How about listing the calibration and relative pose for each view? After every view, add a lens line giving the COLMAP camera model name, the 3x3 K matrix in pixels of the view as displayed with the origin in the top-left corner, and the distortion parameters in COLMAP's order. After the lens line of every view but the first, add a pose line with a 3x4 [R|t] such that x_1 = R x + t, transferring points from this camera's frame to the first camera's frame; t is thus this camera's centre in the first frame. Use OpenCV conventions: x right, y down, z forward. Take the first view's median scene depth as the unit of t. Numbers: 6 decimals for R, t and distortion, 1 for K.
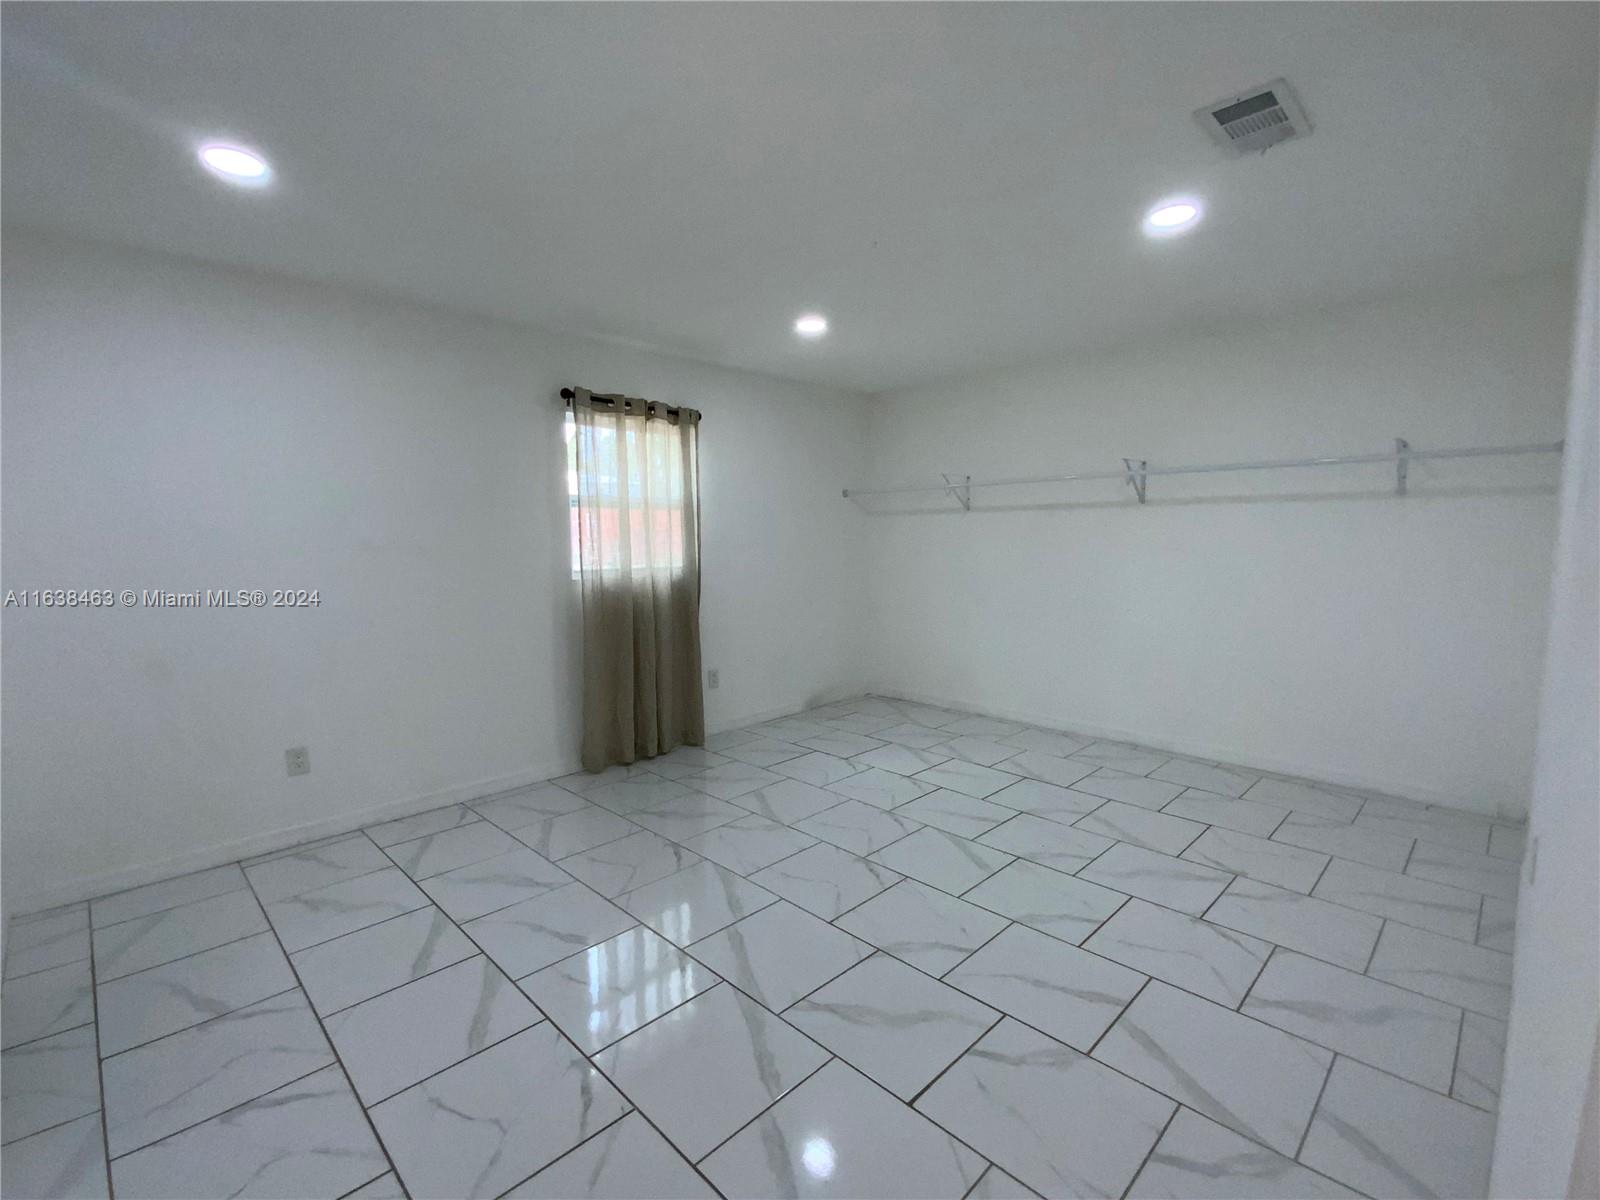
lens RADIAL K [[723.6, 0, 806.1], [0, 723.6, 604.3], [0, 0, 1]] dist [0.036919, -0.025299]
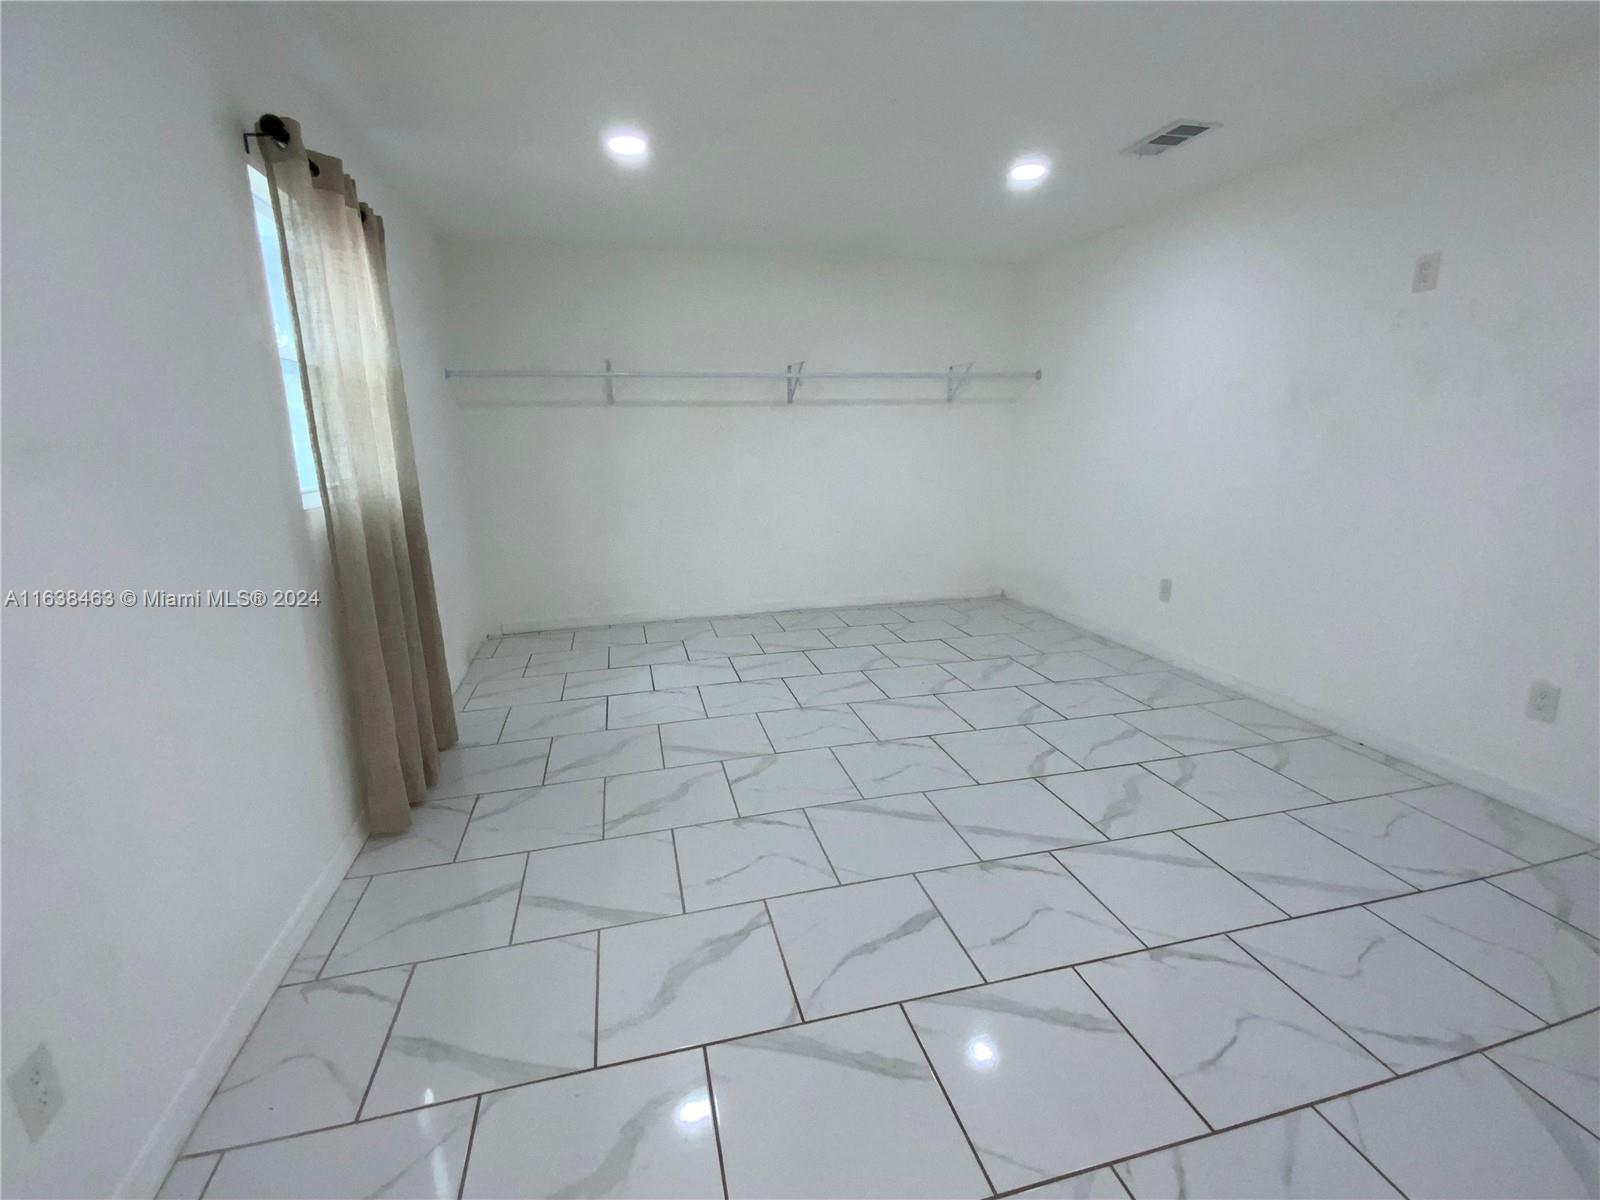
lens RADIAL K [[707.2, 0, 800.0], [0, 707.2, 619.8], [0, 0, 1]] dist [0.037017, -0.000021]
pose [[0.509760, -0.218973, 0.831983, -0.563307], [0.094374, 0.975463, 0.198913, -0.025933], [-0.855125, -0.022881, 0.517917, 0.407337]]
